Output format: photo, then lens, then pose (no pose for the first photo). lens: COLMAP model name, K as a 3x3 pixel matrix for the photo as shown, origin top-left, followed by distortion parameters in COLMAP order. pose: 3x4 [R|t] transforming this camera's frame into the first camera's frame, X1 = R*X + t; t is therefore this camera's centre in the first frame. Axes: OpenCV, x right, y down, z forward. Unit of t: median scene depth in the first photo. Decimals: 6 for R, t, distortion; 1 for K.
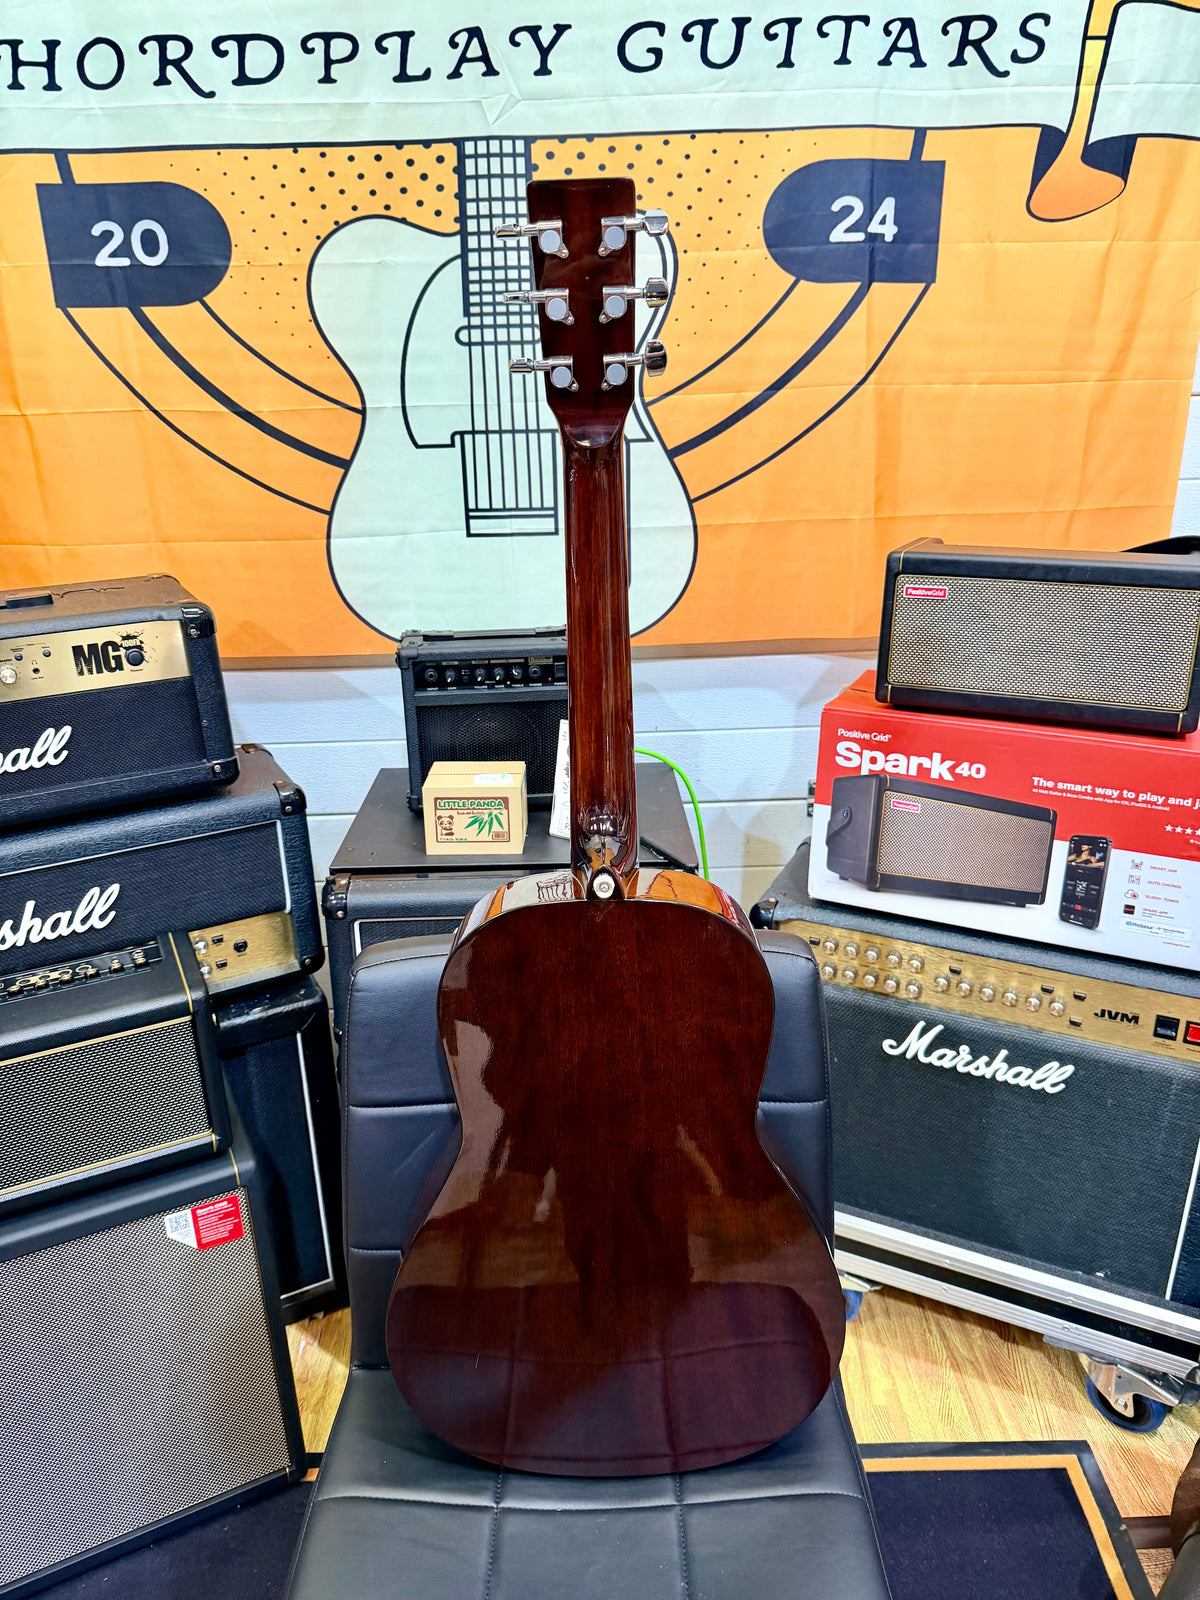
lens RADIAL K [[1154.9, 0, 600.0], [0, 1154.9, 800.0], [0, 0, 1]] dist [0.034127, -0.036918]
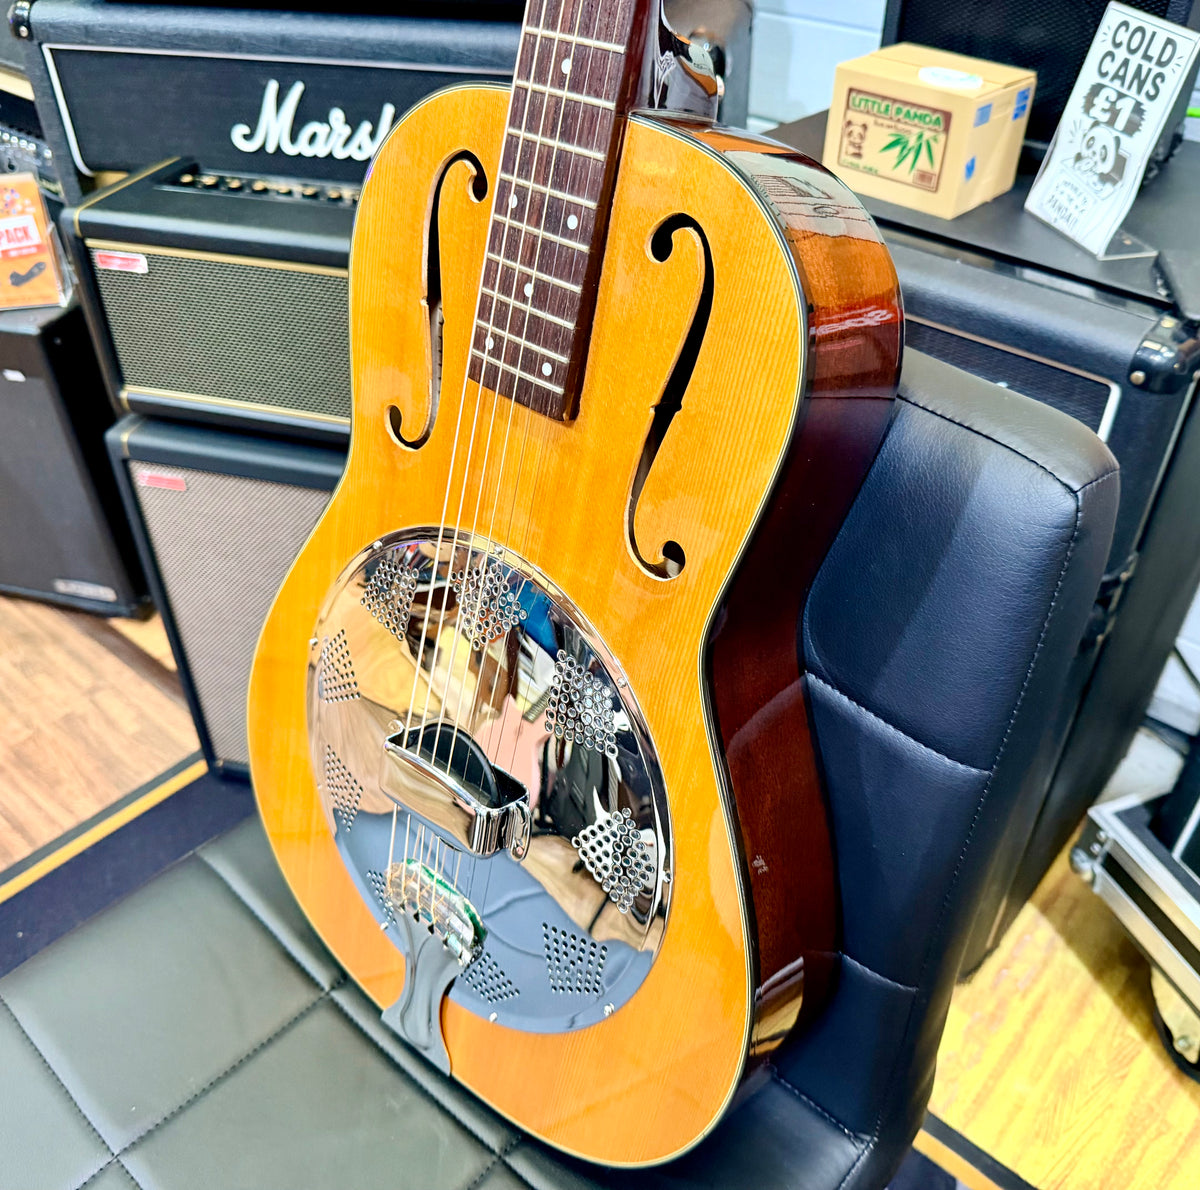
lens RADIAL K [[1116.6, 0, 600.0], [0, 1116.6, 595.0], [0, 0, 1]] dist [-0.013977, -0.020856]
pose [[0.732723, 0.448297, -0.512002, 0.192271], [-0.260261, 0.879765, 0.397842, 0.036337], [0.628793, -0.158254, 0.761298, 0.399288]]
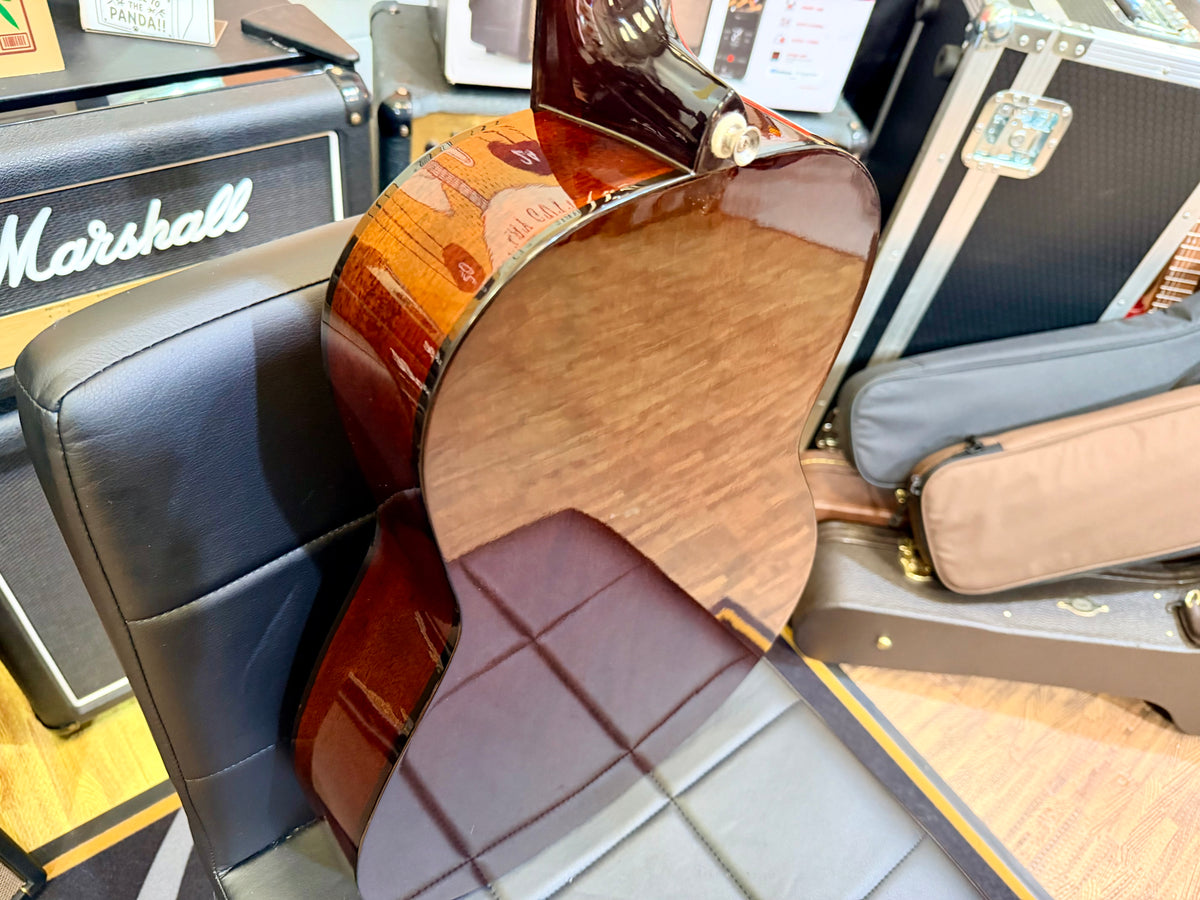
lens RADIAL K [[866.4, 0, 600.0], [0, 866.4, 450.0], [0, 0, 1]] dist [-0.009372, -0.008255]
pose [[0.776521, -0.349771, 0.524095, -0.156983], [0.045462, 0.860710, 0.507062, 0.002667], [-0.628449, -0.369918, 0.684260, 0.439132]]
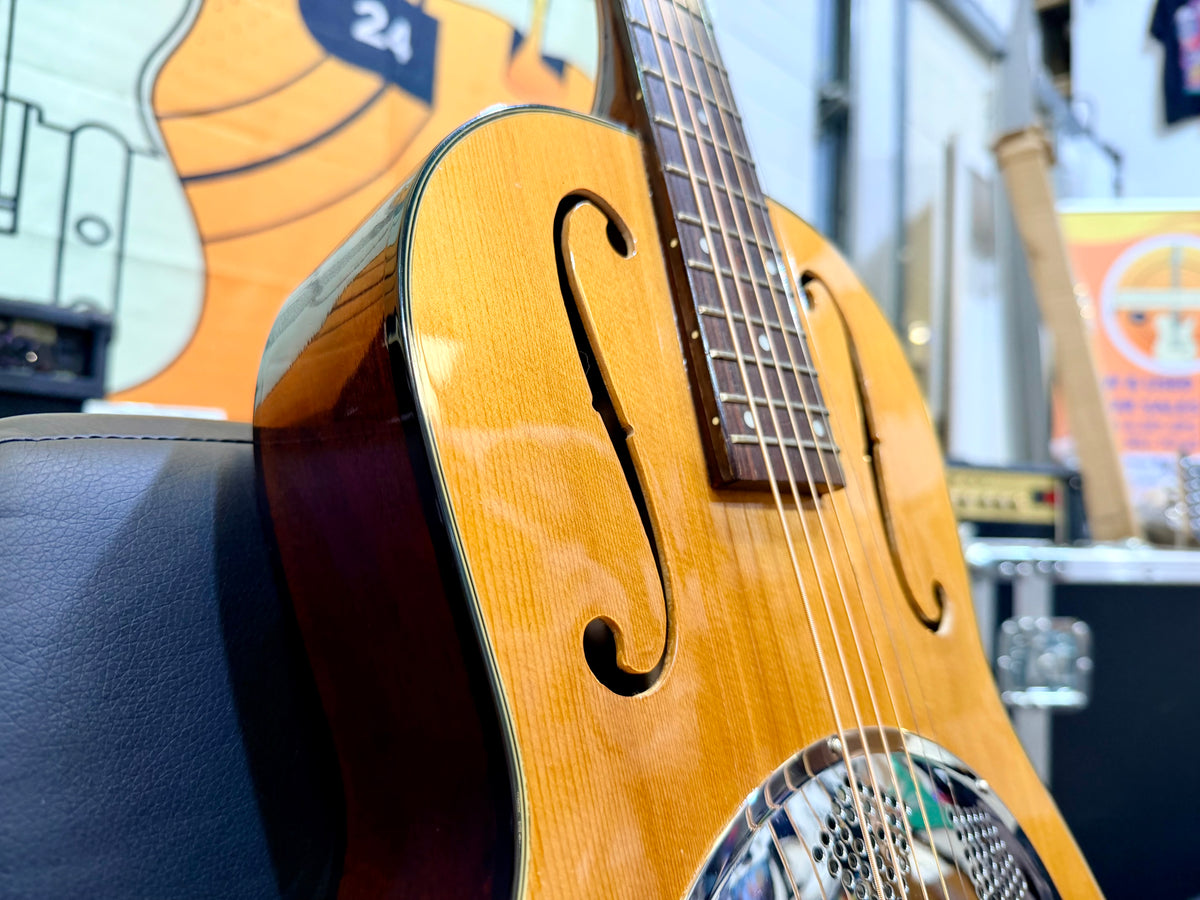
lens RADIAL K [[885.2, 0, 600.0], [0, 885.2, 450.0], [0, 0, 1]] dist [-0.037816, 0.006748]
pose [[0.710313, 0.097013, 0.697169, -0.168608], [0.190989, 0.926736, -0.323547, 0.164255], [-0.677480, 0.362971, 0.639744, 0.548138]]
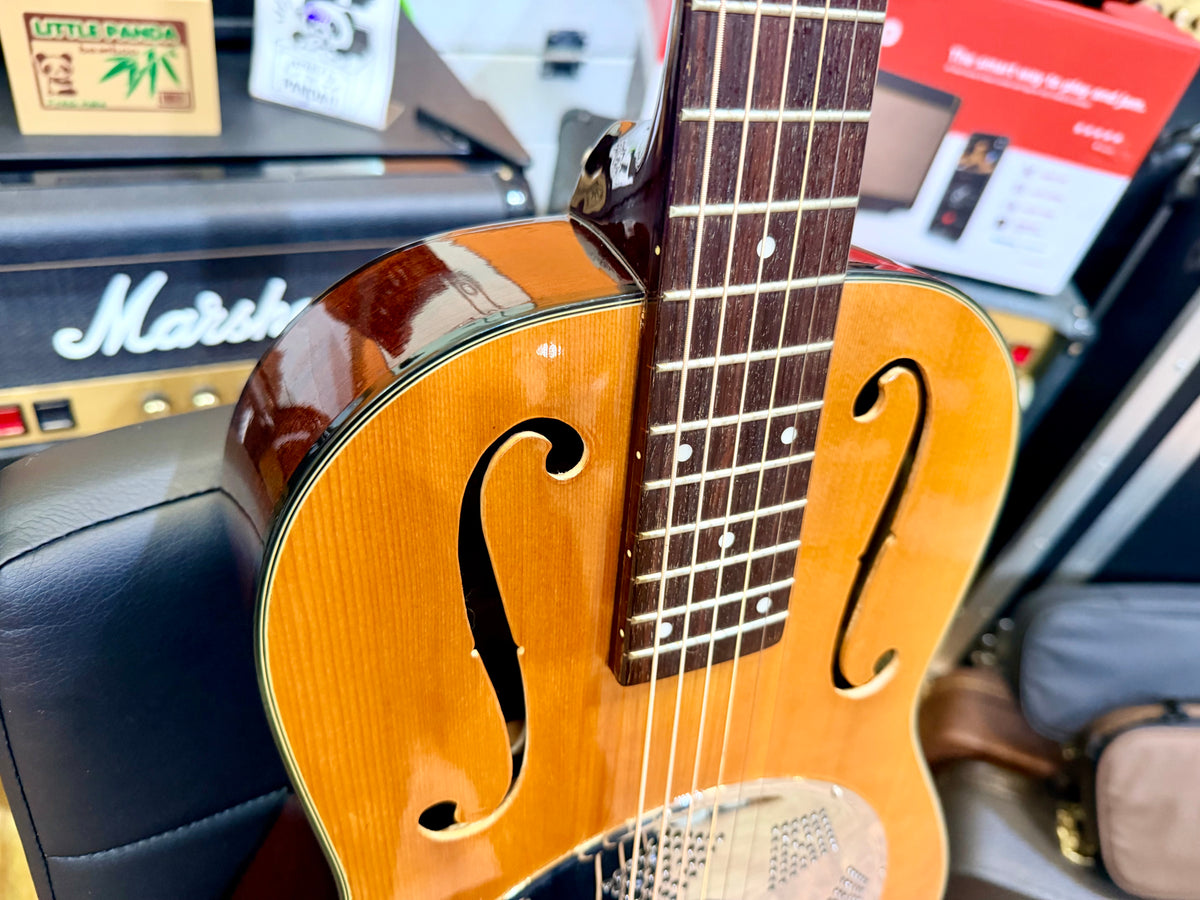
lens RADIAL K [[885.2, 0, 600.0], [0, 885.2, 450.0], [0, 0, 1]] dist [-0.037816, 0.006748]
pose [[0.889145, -0.131558, 0.438308, -0.110080], [-0.060208, 0.915832, 0.397023, 0.007823], [-0.453648, -0.379401, 0.806386, 0.516277]]
